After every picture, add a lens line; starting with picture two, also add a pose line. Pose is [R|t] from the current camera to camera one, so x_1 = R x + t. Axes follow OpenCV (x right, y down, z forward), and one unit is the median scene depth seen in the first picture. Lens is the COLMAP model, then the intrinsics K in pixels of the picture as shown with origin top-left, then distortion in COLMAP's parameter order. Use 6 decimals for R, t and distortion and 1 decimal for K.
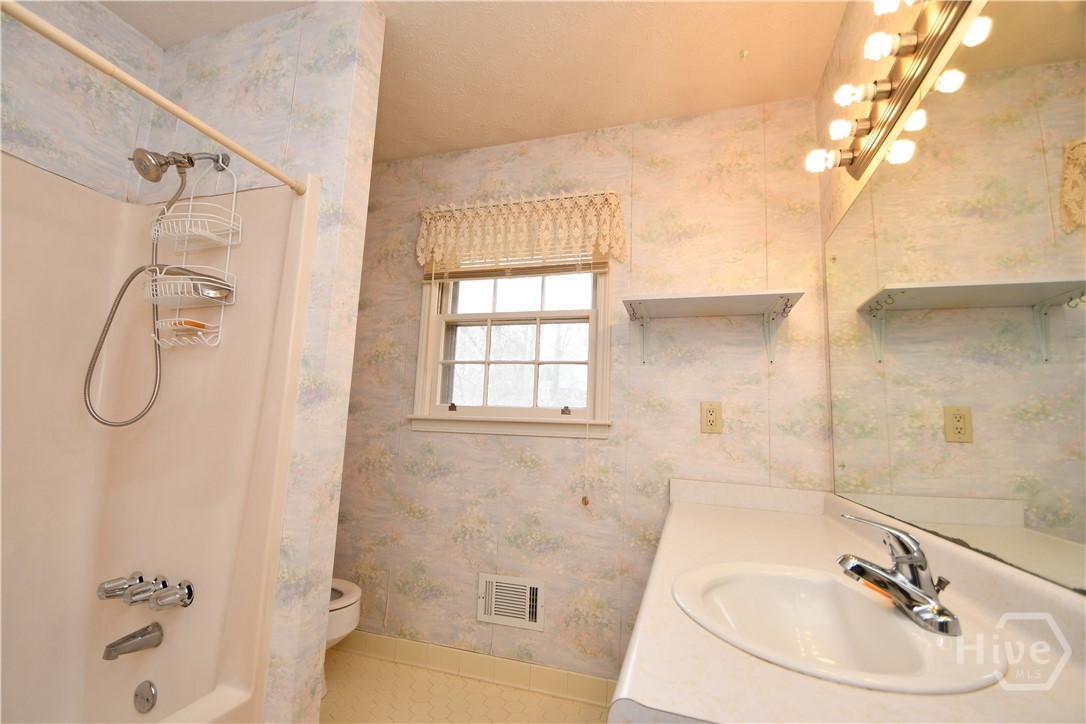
lens RADIAL K [[471.8, 0, 543.0], [0, 471.8, 362.0], [0, 0, 1]] dist [0.011852, -0.017871]
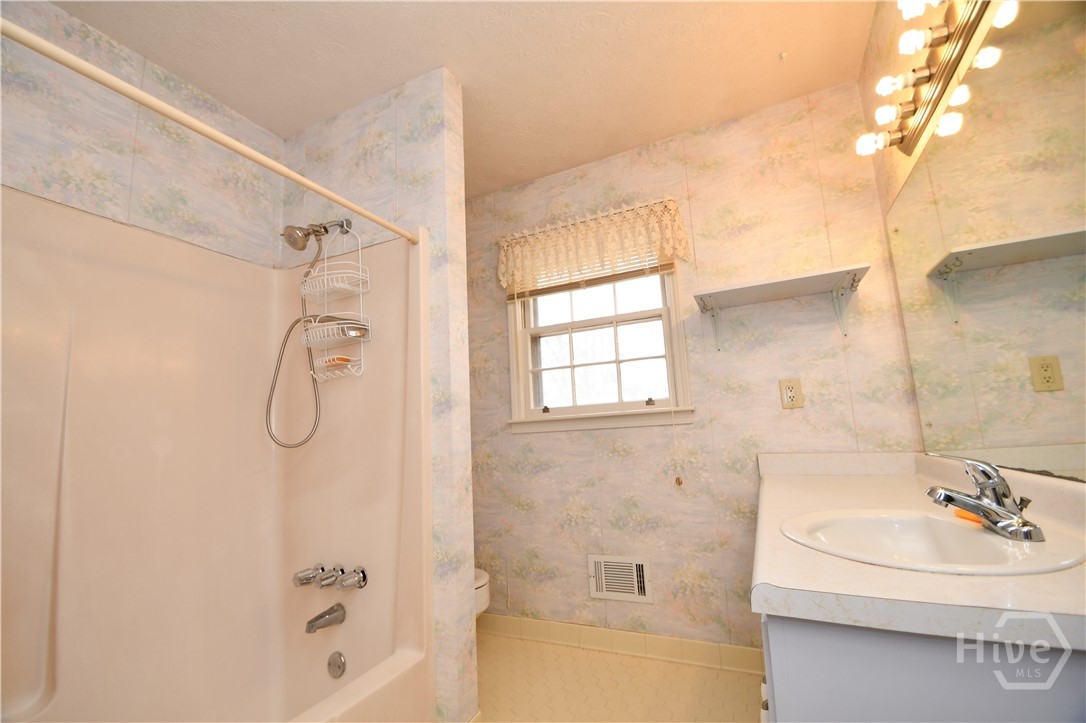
lens RADIAL K [[473.9, 0, 533.8], [0, 473.9, 364.2], [0, 0, 1]] dist [0.012405, -0.016551]
pose [[0.985271, -0.111112, -0.129983, -0.071524], [0.109358, 0.993789, -0.020578, 0.010335], [0.131462, 0.006060, 0.991303, -0.143057]]
